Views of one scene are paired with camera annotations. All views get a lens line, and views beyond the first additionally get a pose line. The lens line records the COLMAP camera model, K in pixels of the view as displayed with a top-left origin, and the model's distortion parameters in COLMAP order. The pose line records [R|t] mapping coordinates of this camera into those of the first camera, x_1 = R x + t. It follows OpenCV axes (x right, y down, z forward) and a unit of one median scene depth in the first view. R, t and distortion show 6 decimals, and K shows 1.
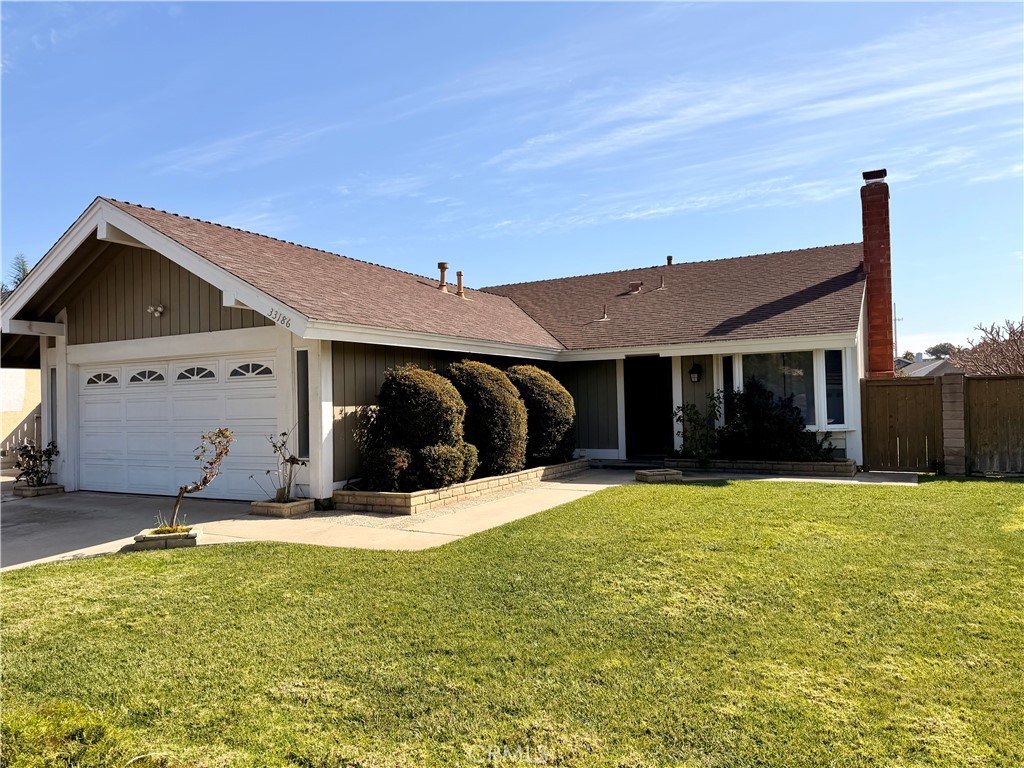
lens RADIAL K [[716.0, 0, 511.6], [0, 716.0, 382.5], [0, 0, 1]] dist [0.047313, -0.056477]
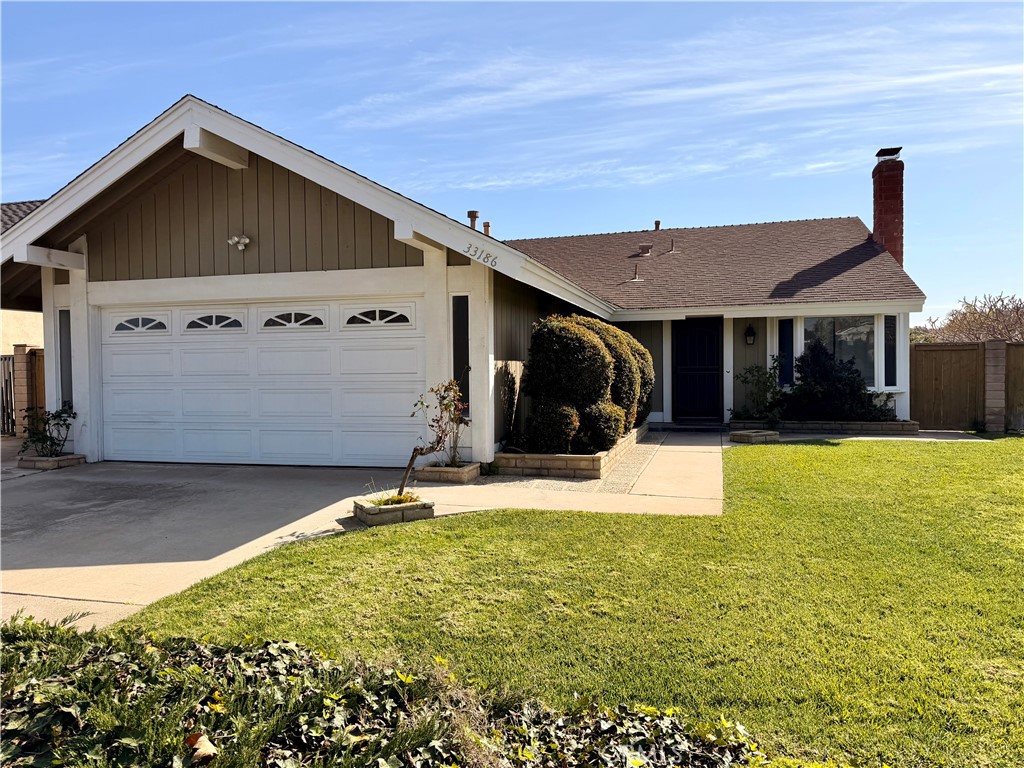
lens RADIAL K [[716.0, 0, 515.0], [0, 716.0, 383.7], [0, 0, 1]] dist [0.047313, -0.056477]
pose [[0.973458, 0.007278, 0.228749, -0.344099], [-0.017426, 0.998950, 0.042373, 0.020175], [-0.228201, -0.045235, 0.972563, 0.104749]]
